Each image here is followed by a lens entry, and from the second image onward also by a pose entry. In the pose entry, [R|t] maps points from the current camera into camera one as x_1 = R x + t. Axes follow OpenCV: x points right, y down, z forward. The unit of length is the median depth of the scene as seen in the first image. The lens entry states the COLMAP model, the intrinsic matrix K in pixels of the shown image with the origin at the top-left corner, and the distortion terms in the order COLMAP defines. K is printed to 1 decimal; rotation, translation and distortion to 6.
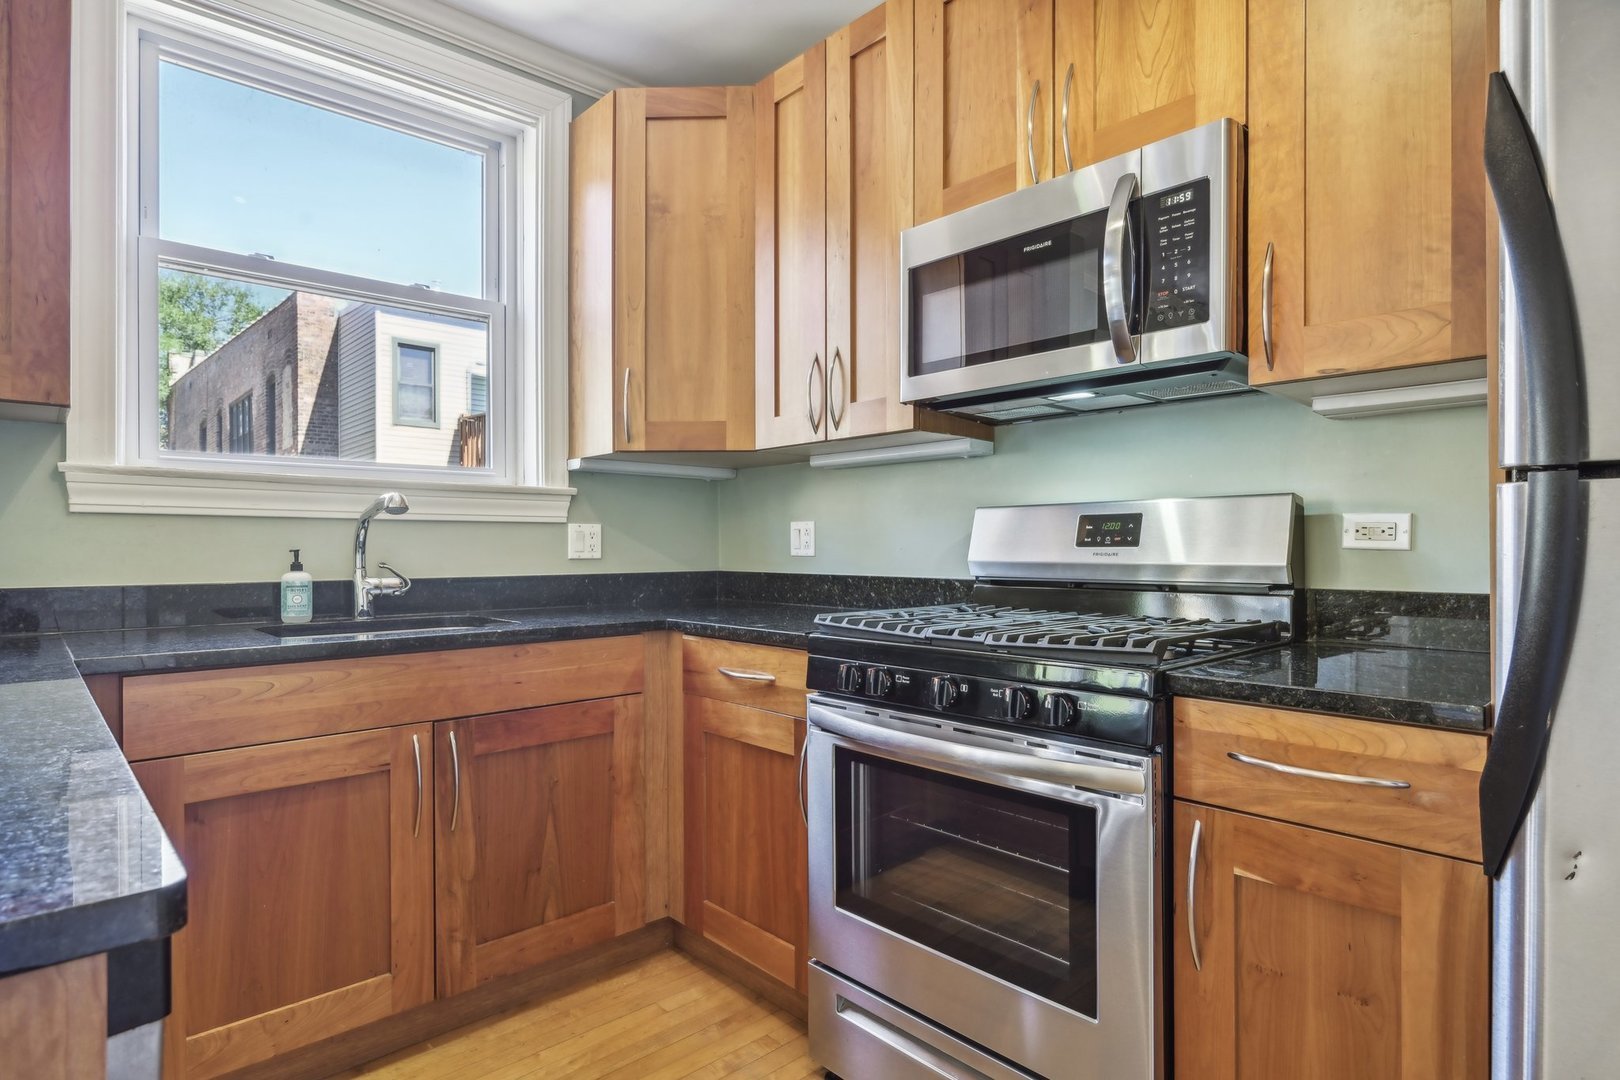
lens RADIAL K [[884.6, 0, 810.0], [0, 884.6, 540.0], [0, 0, 1]] dist [0.000687, -0.000014]
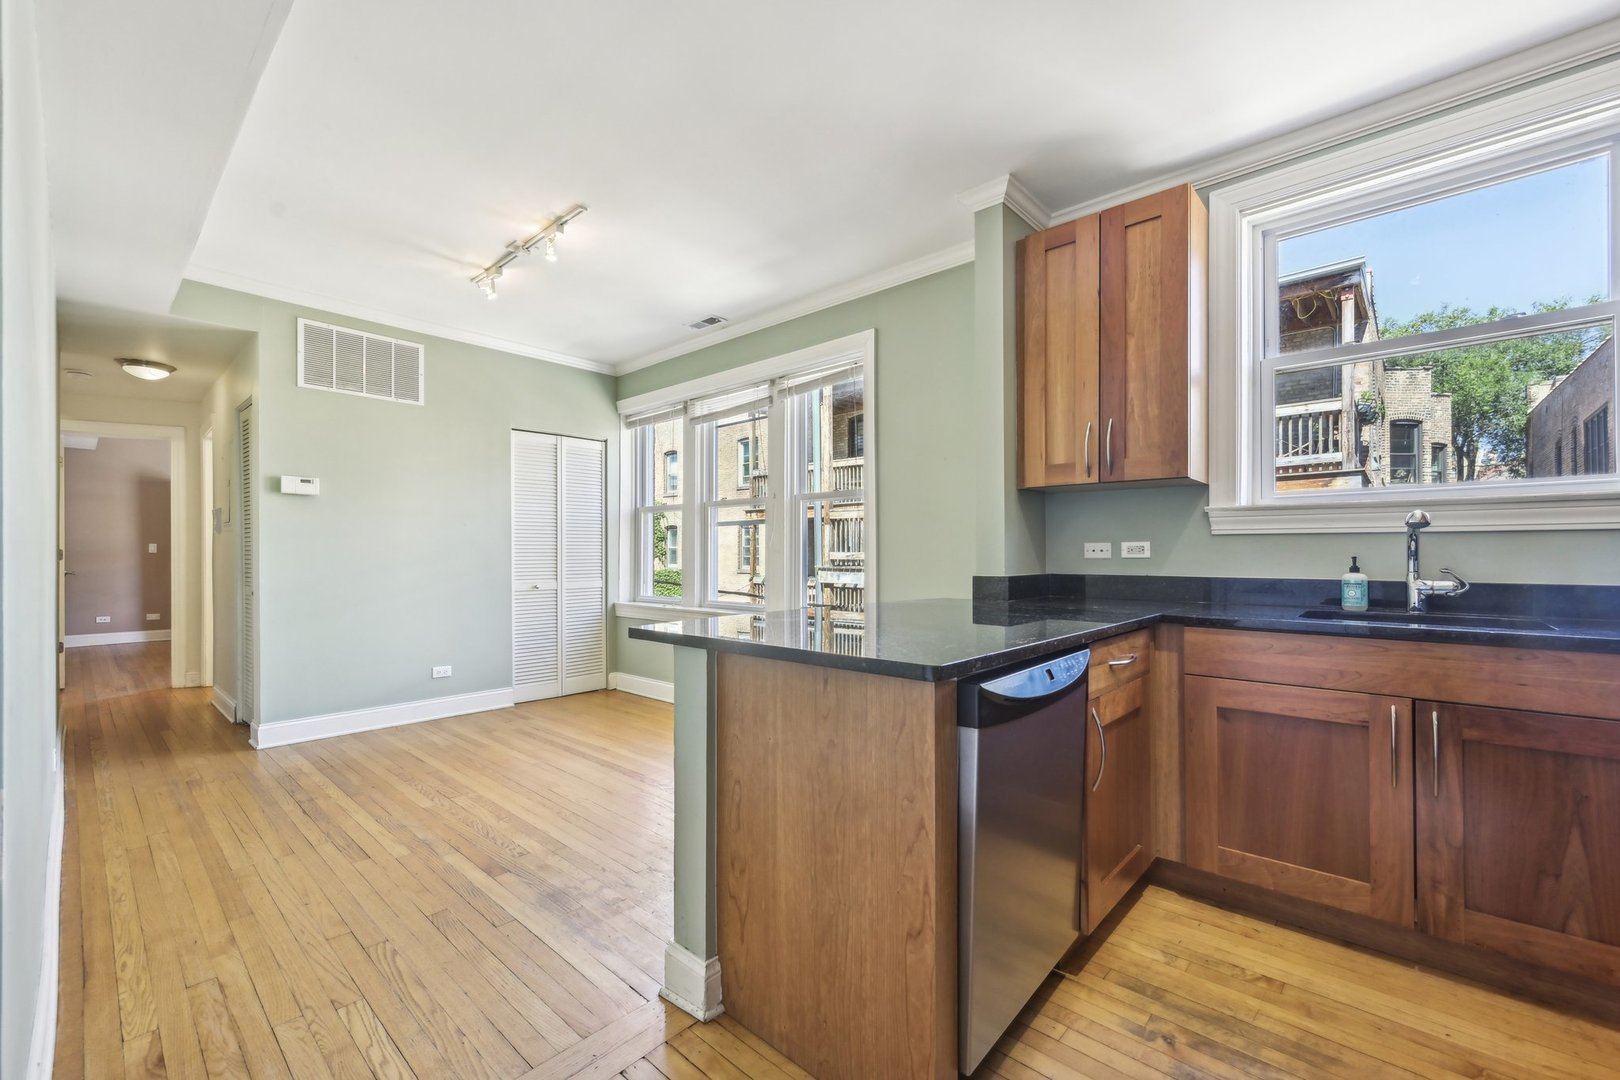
lens RADIAL K [[648.1, 0, 810.8], [0, 648.1, 548.4], [0, 0, 1]] dist [-0.003284, 0.000791]
pose [[0.075710, -0.006881, -0.997106, 0.357283], [0.005836, 0.999962, -0.006457, -0.000392], [0.997113, -0.005331, 0.075747, 0.099257]]
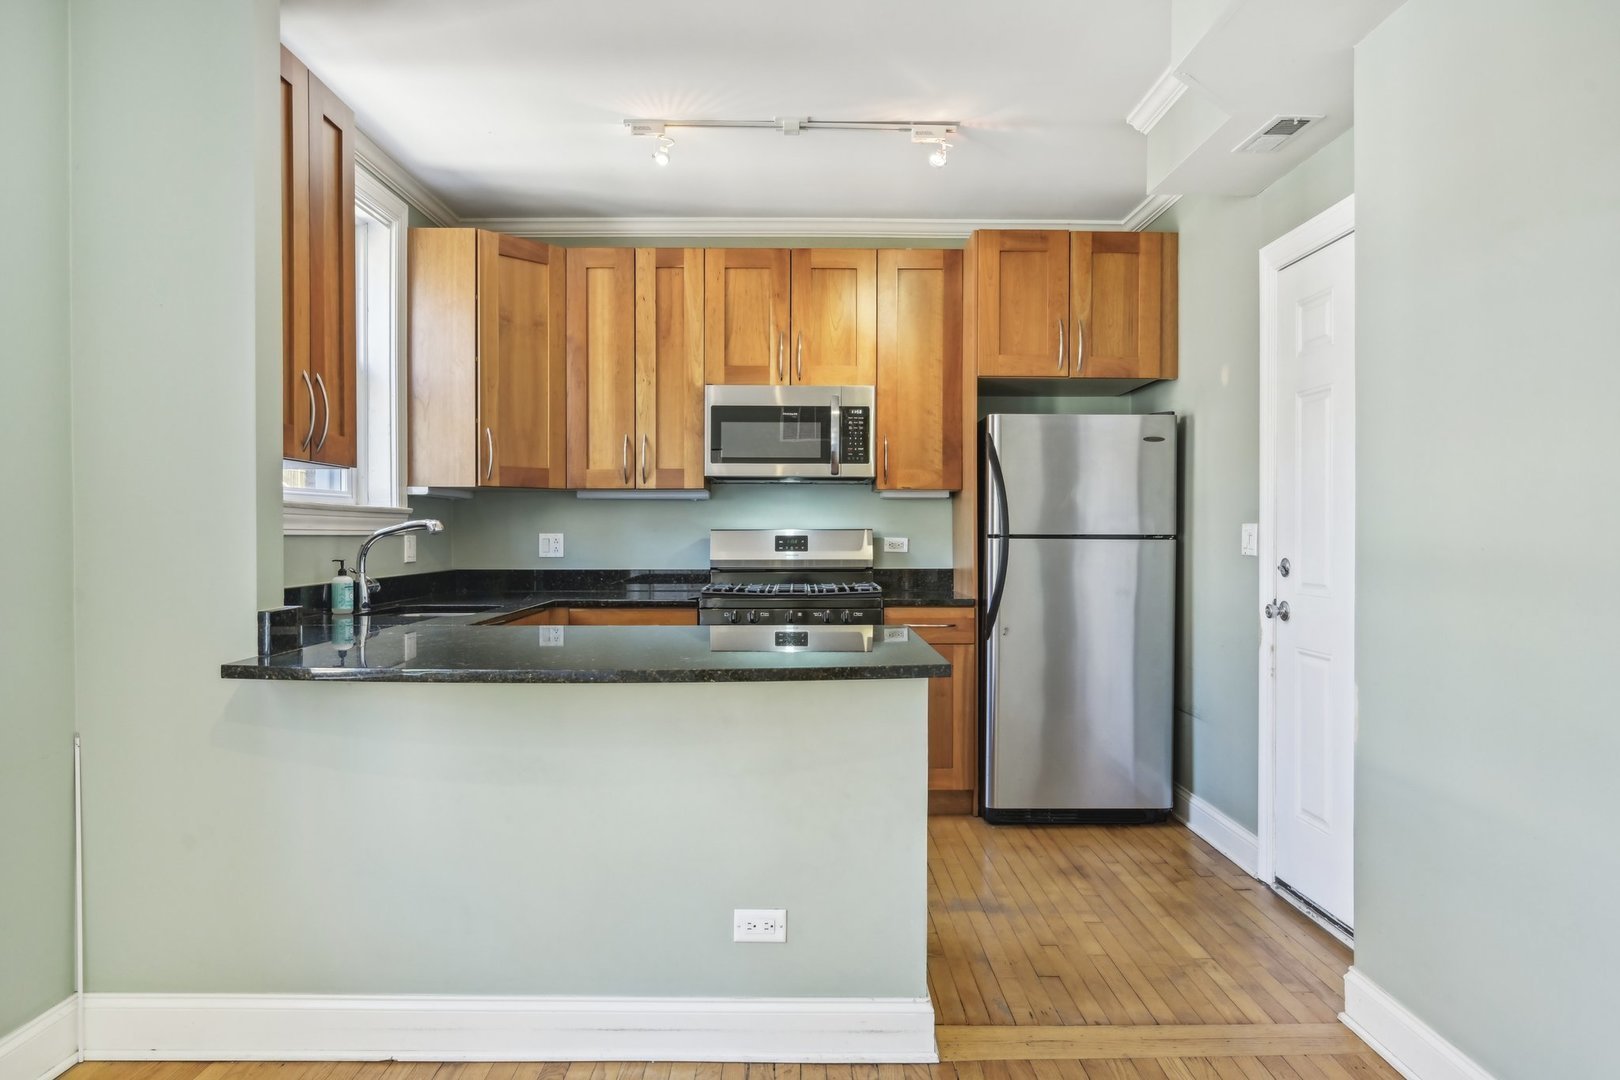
lens RADIAL K [[1042.7, 0, 815.6], [0, 1042.7, 542.0], [0, 0, 1]] dist [-0.000465, -0.002589]
pose [[0.665553, -0.006494, 0.746322, -1.340323], [-0.007280, 0.999858, 0.015192, -0.047895], [-0.746315, -0.015544, 0.665411, -0.625907]]
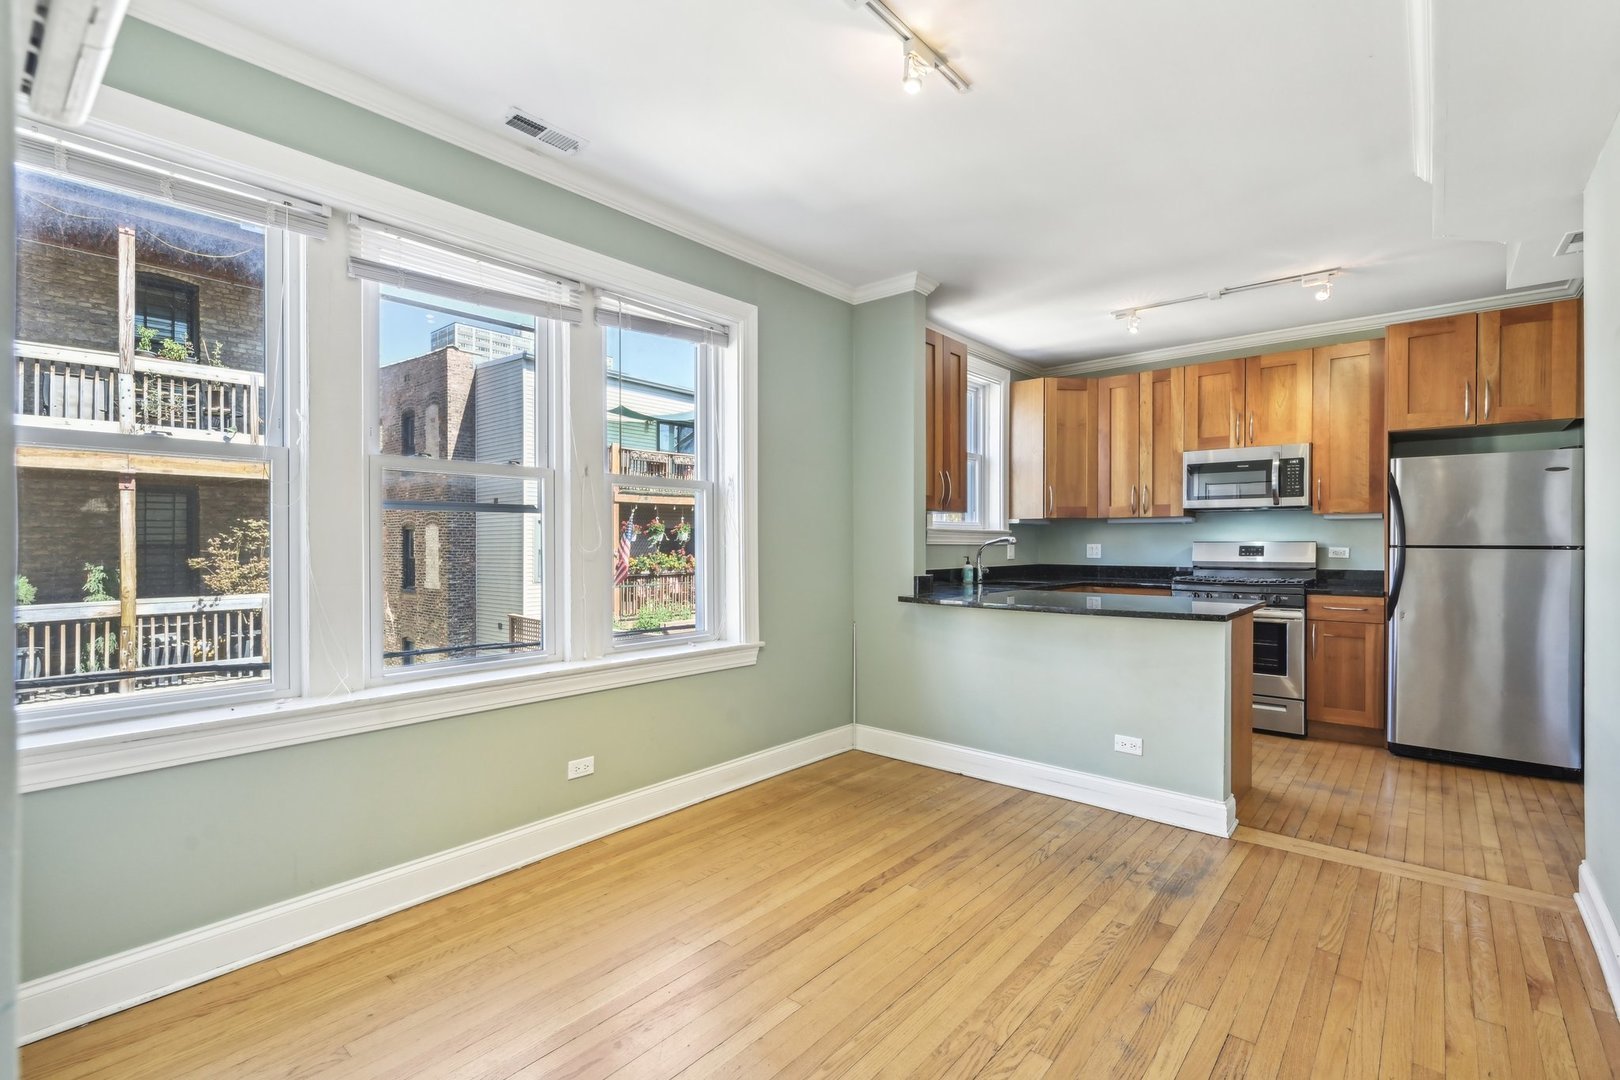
lens RADIAL K [[738.9, 0, 825.0], [0, 738.9, 544.7], [0, 0, 1]] dist [0.001417, 0.000443]
pose [[0.991637, 0.001331, 0.129055, -1.377957], [-0.002749, 0.999938, 0.010806, -0.052773], [-0.129033, -0.011071, 0.991579, -1.290540]]
